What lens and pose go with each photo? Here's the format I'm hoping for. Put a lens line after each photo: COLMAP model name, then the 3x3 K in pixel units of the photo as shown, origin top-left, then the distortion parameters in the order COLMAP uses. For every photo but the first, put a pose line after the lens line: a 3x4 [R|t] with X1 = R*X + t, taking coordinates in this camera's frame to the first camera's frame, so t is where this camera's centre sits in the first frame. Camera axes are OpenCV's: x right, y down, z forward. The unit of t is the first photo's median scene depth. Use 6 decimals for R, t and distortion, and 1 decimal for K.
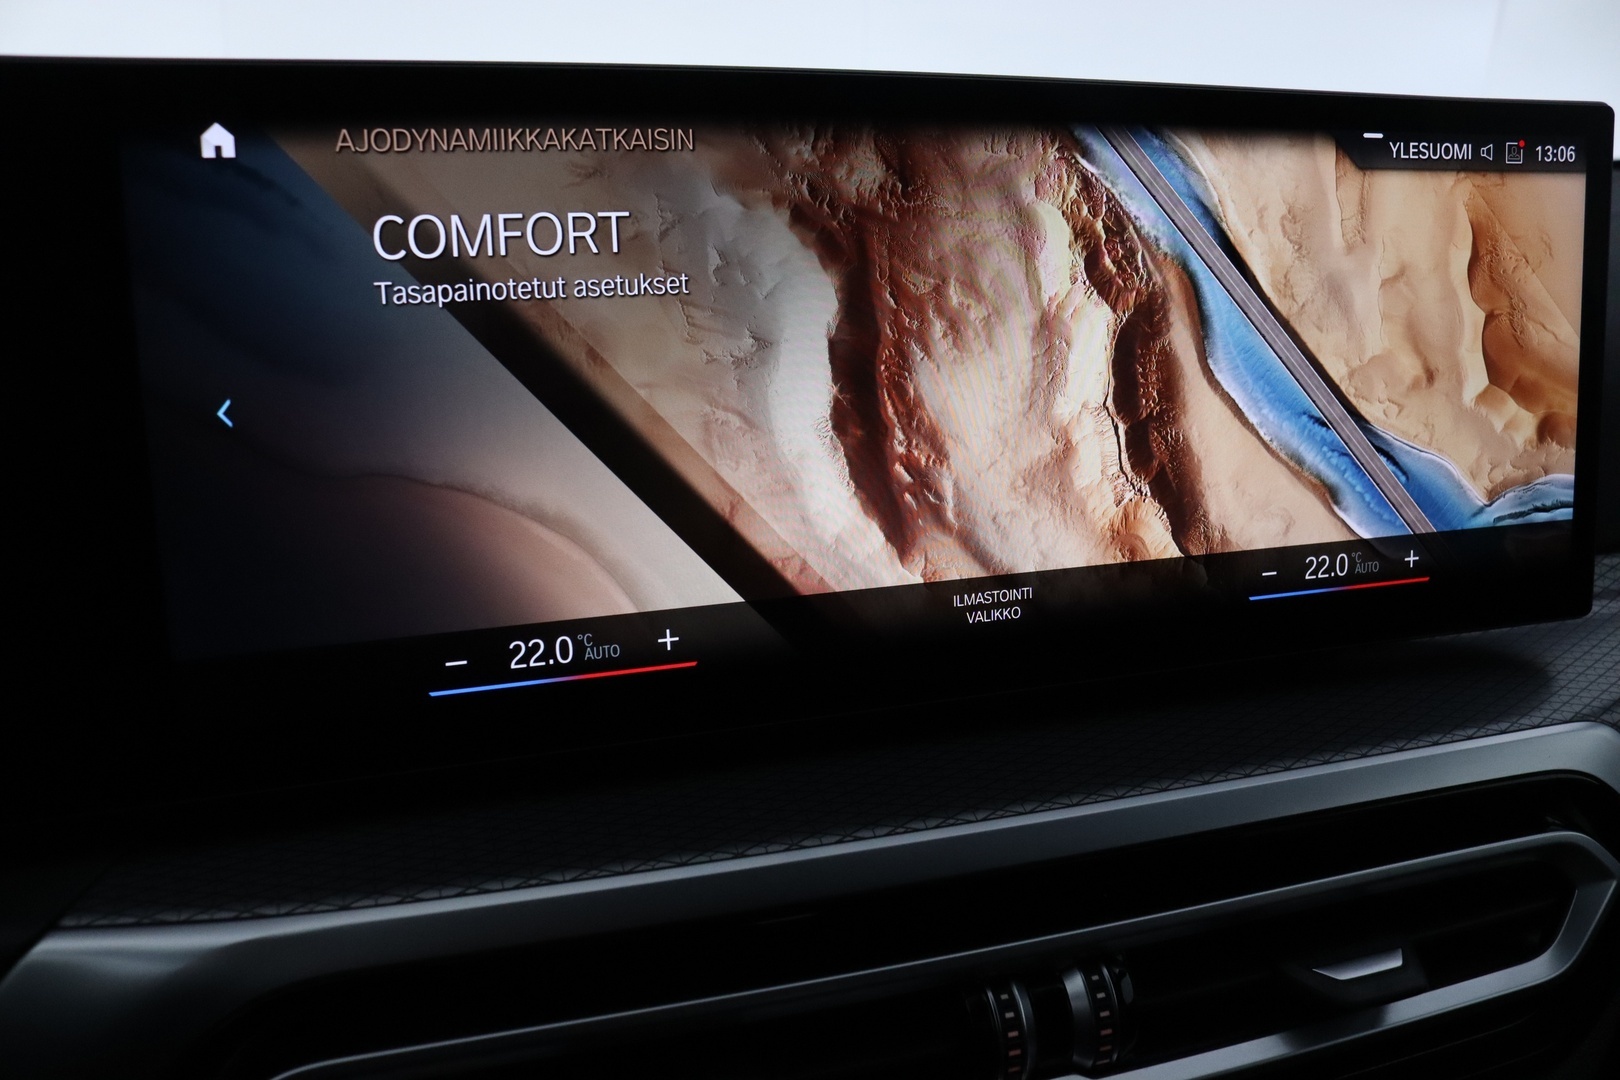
lens RADIAL K [[1328.2, 0, 795.0], [0, 1328.2, 564.4], [0, 0, 1]] dist [-0.143735, 0.089475]
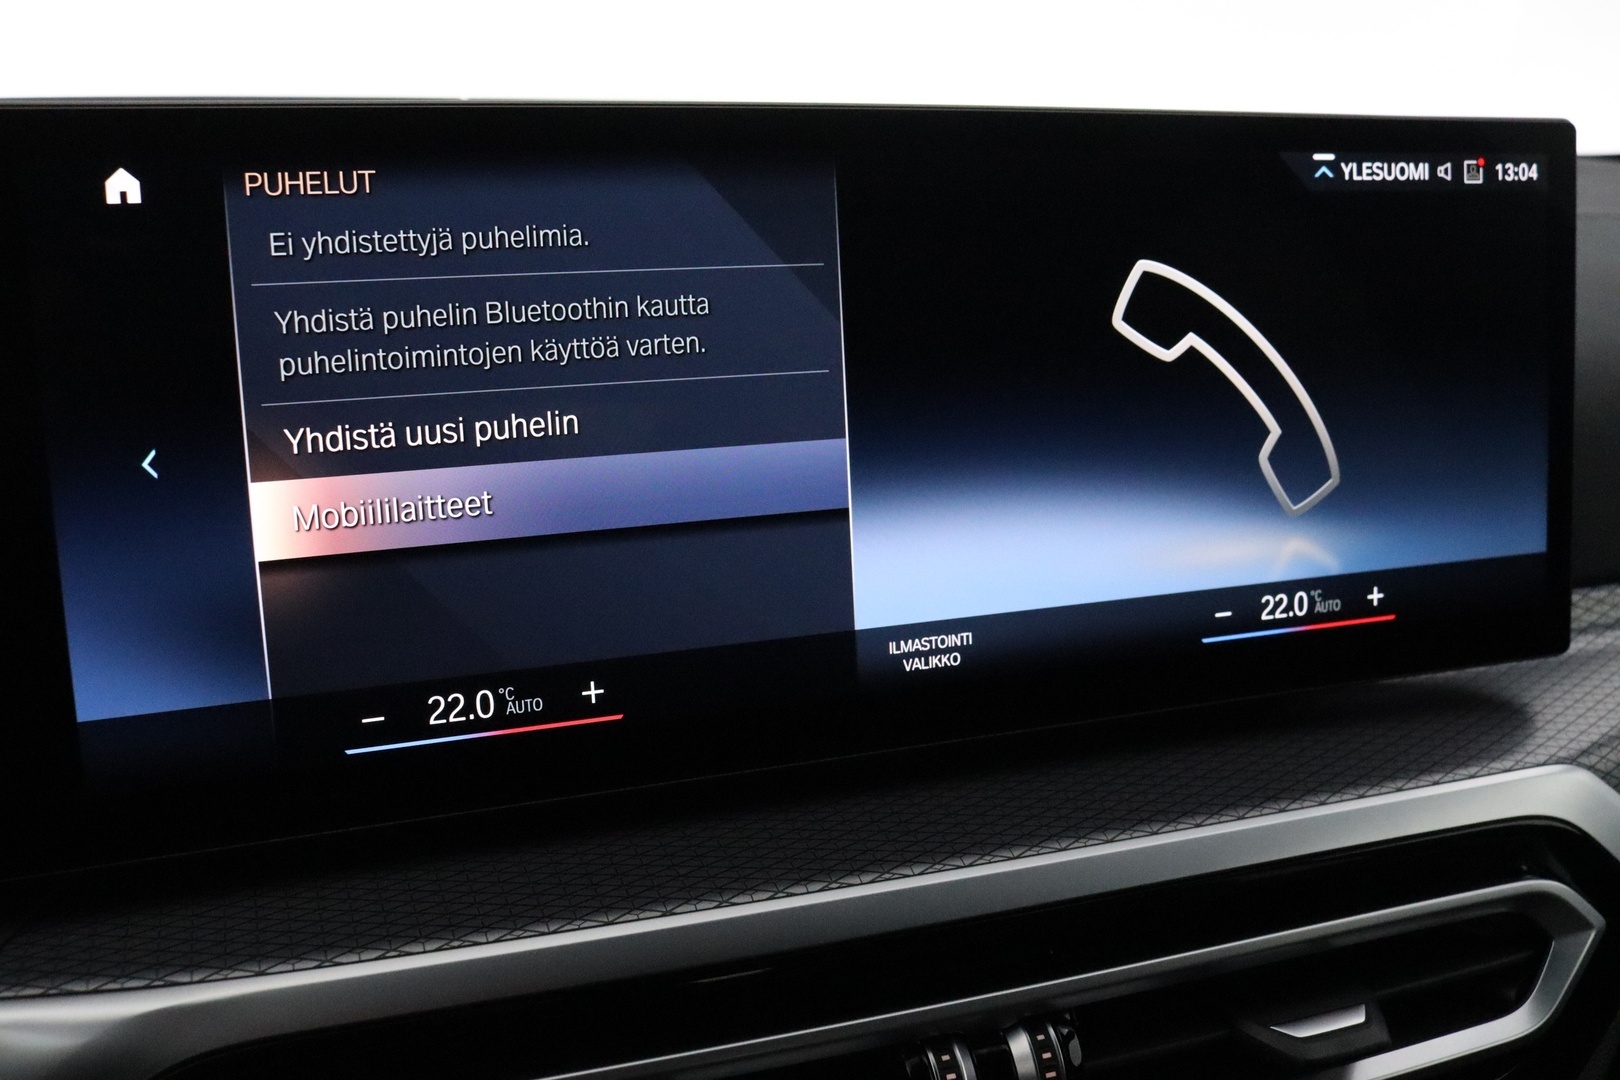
lens RADIAL K [[1532.2, 0, 799.9], [0, 1532.2, 569.2], [0, 0, 1]] dist [-0.094313, 0.000000]
pose [[0.999288, -0.011897, 0.035801, 0.016380], [0.012666, 0.999692, -0.021341, -0.007321], [-0.035536, 0.021779, 0.999131, -0.121848]]
